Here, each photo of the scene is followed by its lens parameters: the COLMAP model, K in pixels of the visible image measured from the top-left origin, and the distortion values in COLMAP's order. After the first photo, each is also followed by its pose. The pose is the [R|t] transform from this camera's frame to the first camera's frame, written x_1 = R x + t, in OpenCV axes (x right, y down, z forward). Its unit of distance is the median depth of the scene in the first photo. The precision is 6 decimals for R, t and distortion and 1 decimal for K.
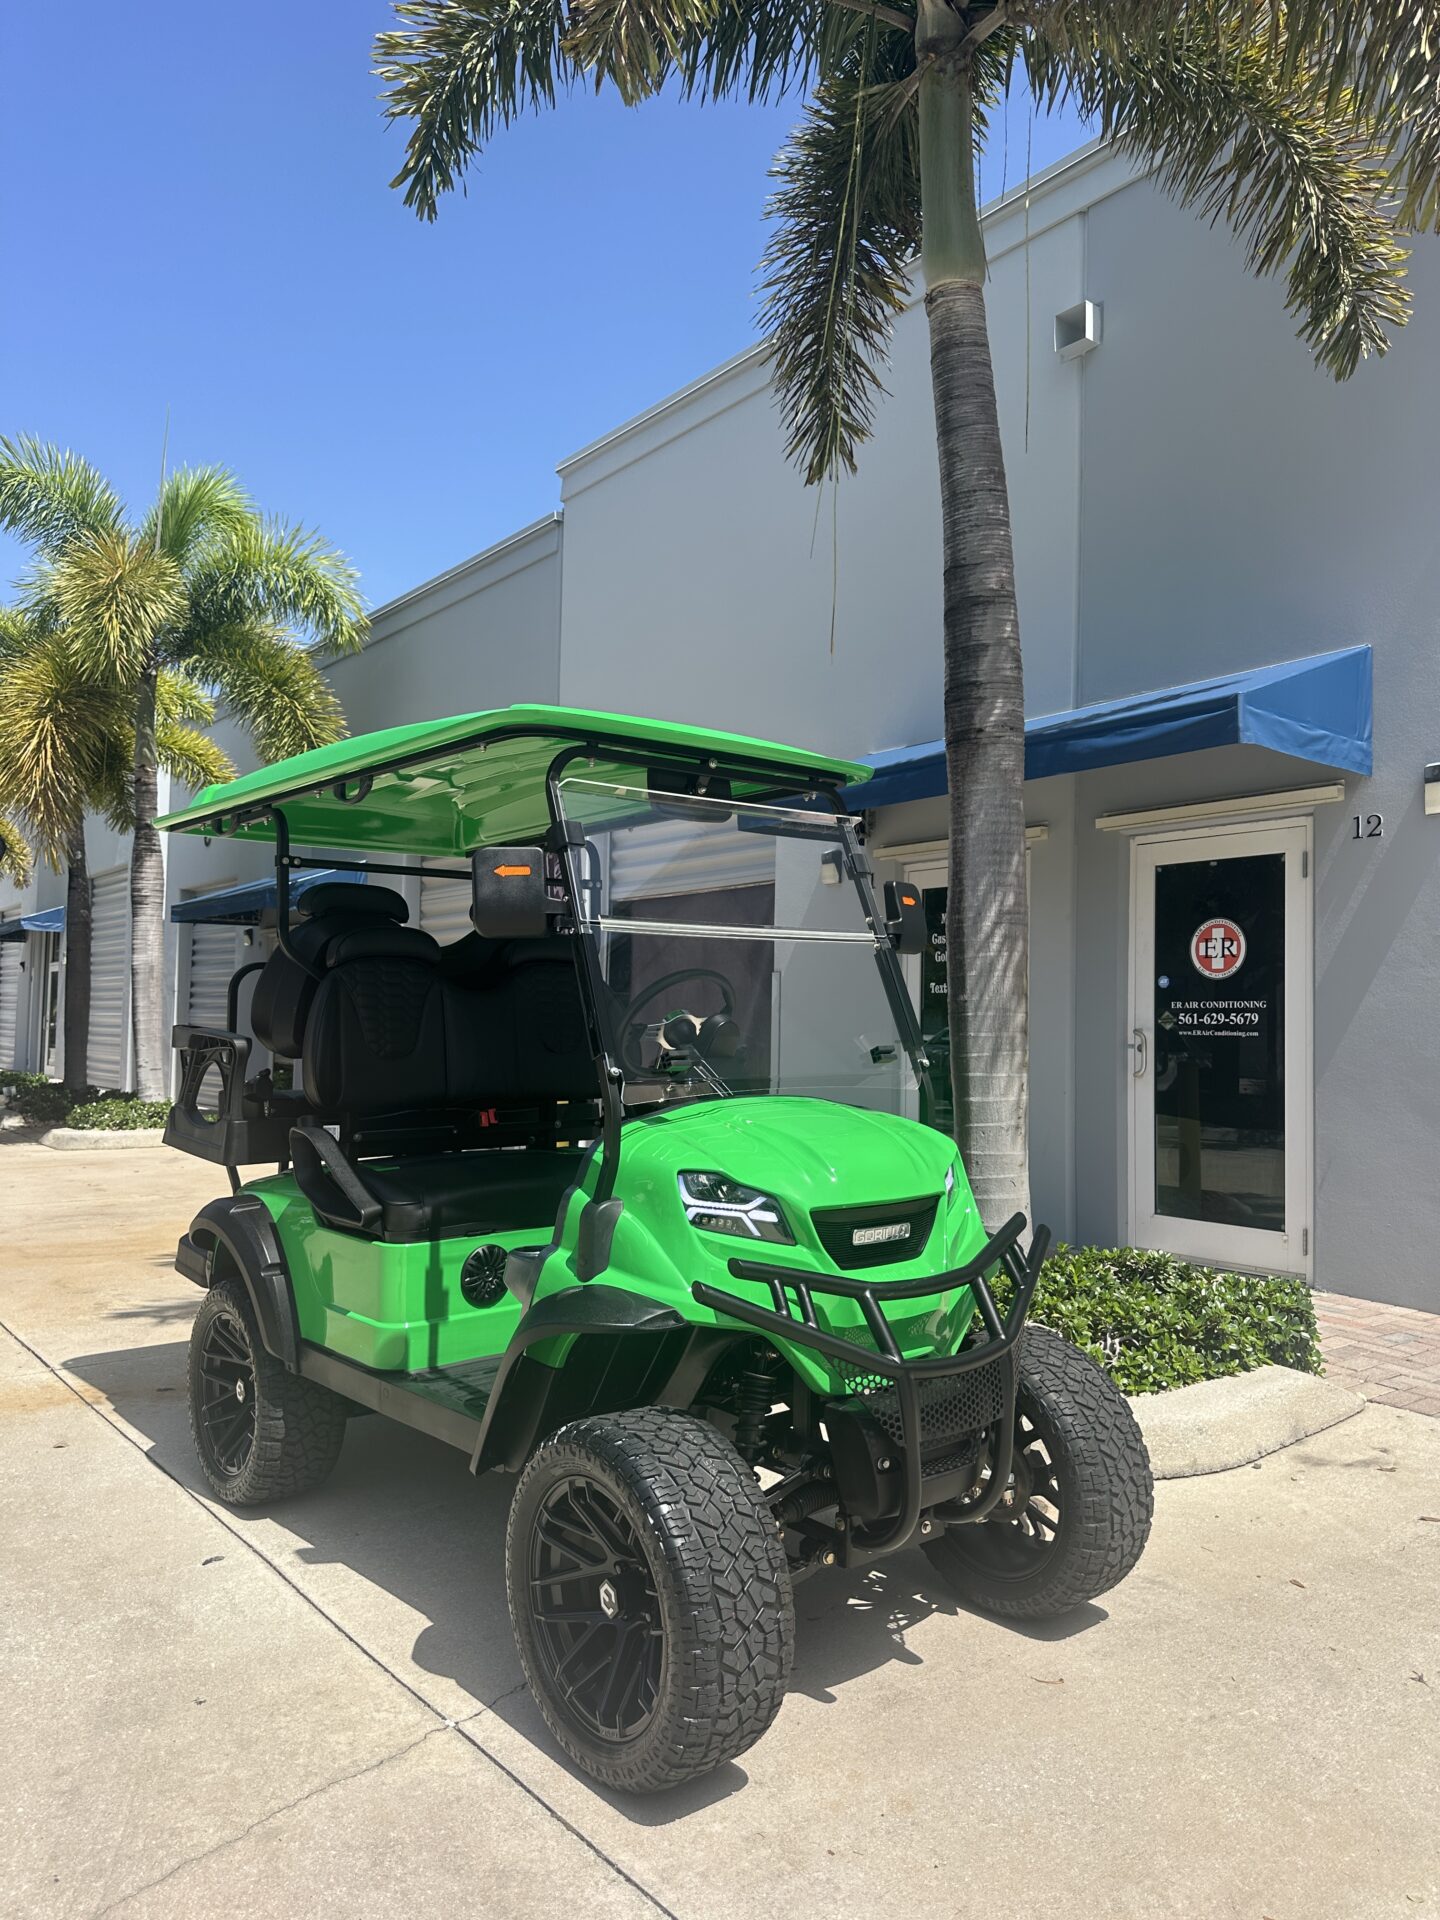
lens RADIAL K [[1335.2, 0, 731.6], [0, 1335.2, 980.4], [0, 0, 1]] dist [0.123989, -0.224933]
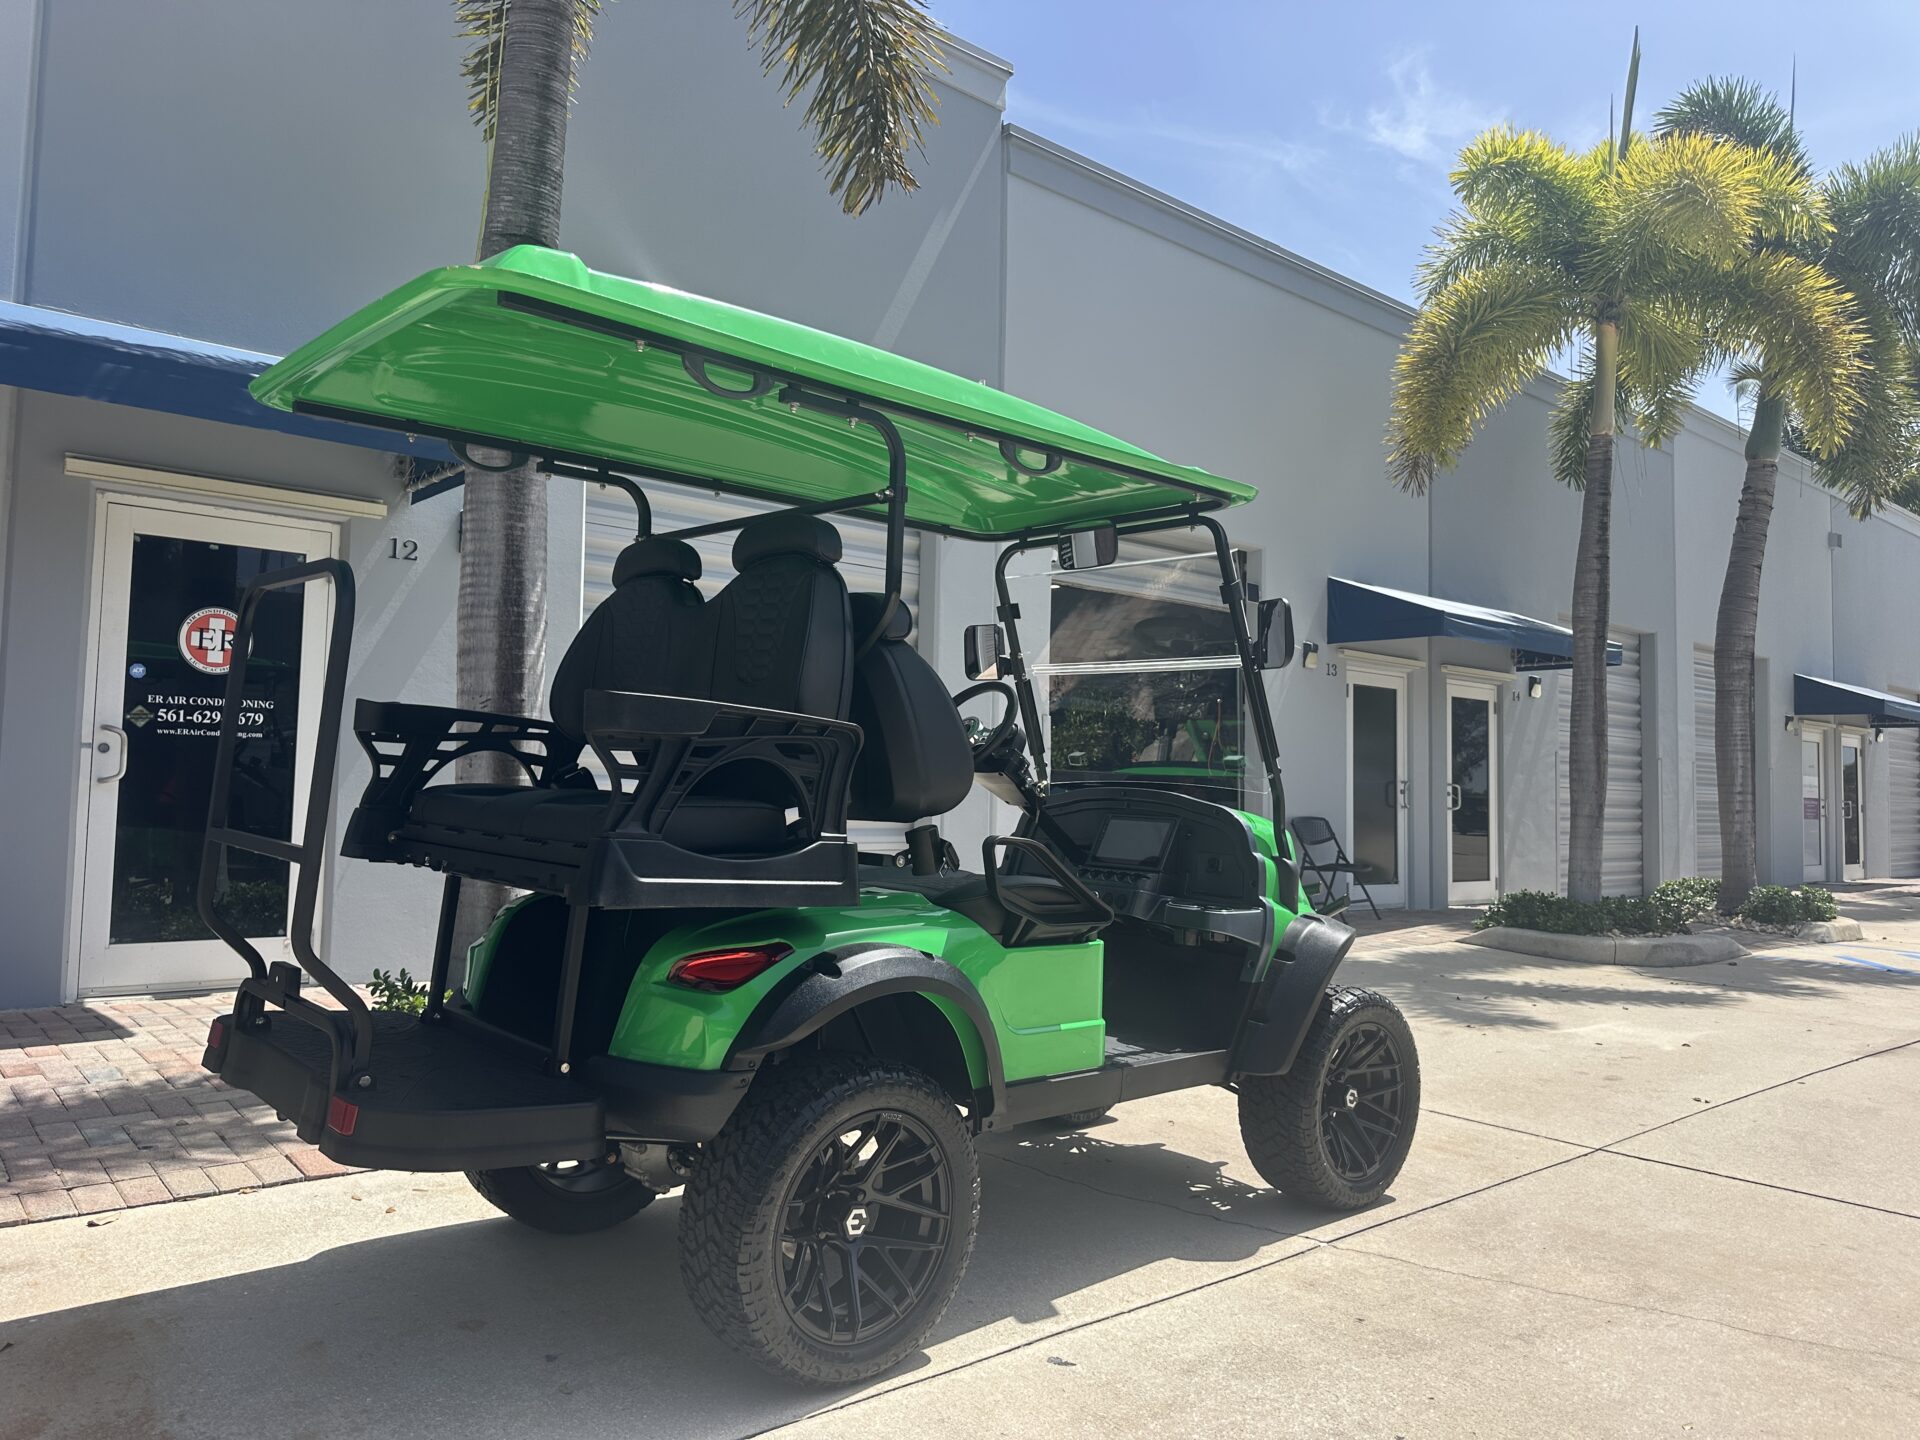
lens RADIAL K [[1368.4, 0, 962.3], [0, 1368.4, 715.3], [0, 0, 1]] dist [0.027041, -0.034632]
pose [[-0.038108, 0.039438, 0.998495, -0.802931], [-0.061378, 0.997242, -0.041731, 0.047596], [-0.997387, -0.062876, -0.035582, 0.725818]]
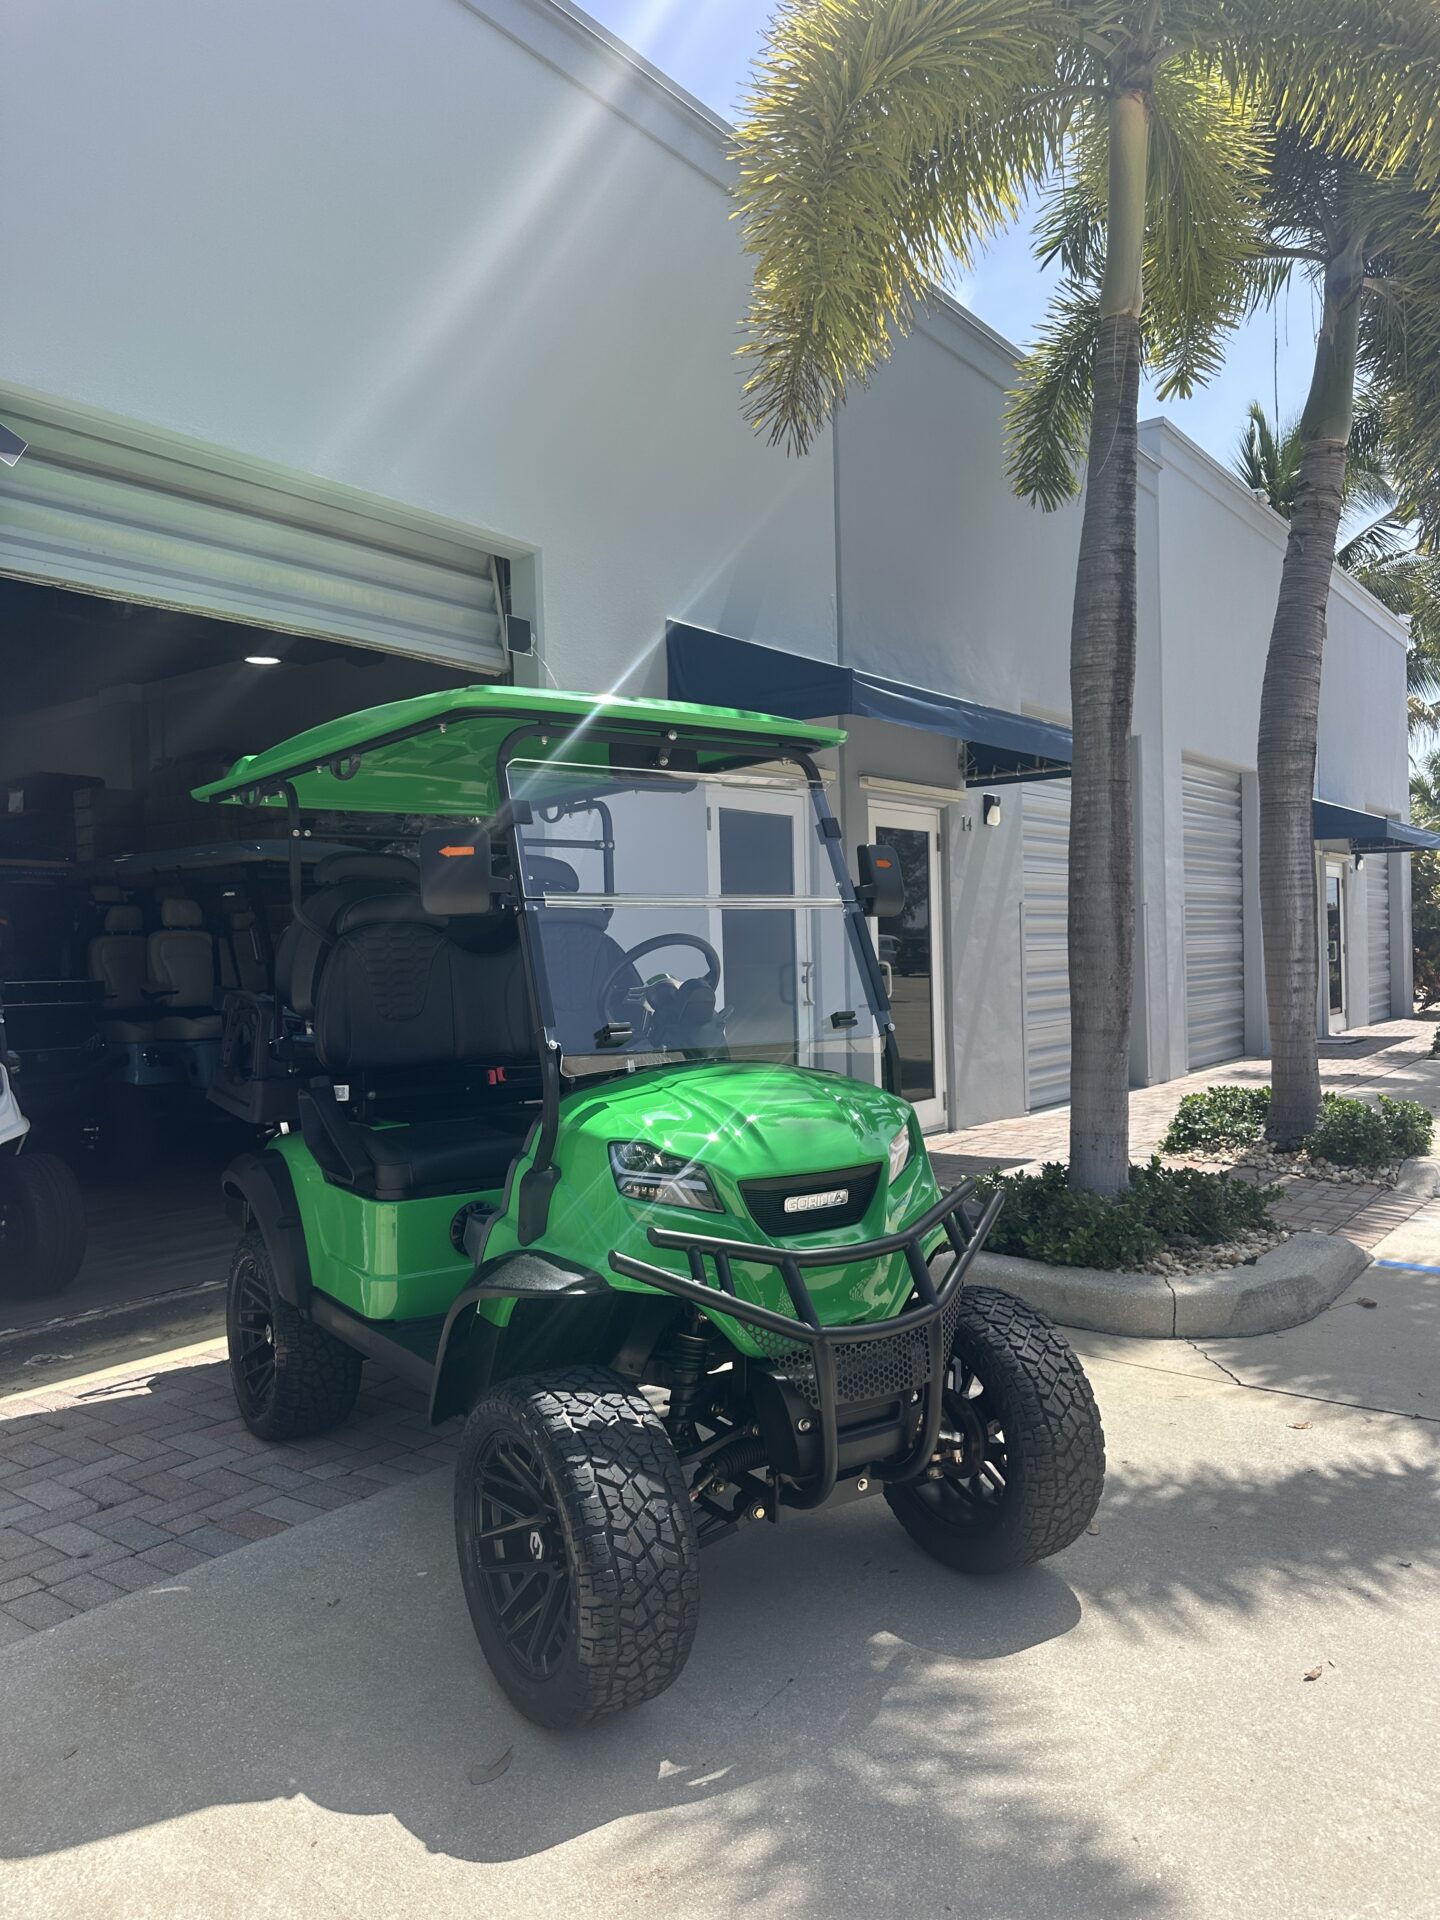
lens RADIAL K [[1350.6, 0, 710.9], [0, 1350.6, 961.1], [0, 0, 1]] dist [0.081320, -0.143823]
pose [[-0.240324, -0.025172, 0.970366, 0.213331], [-0.020543, 0.999572, 0.020842, -0.019305], [-0.970475, -0.014925, -0.240739, 0.293453]]
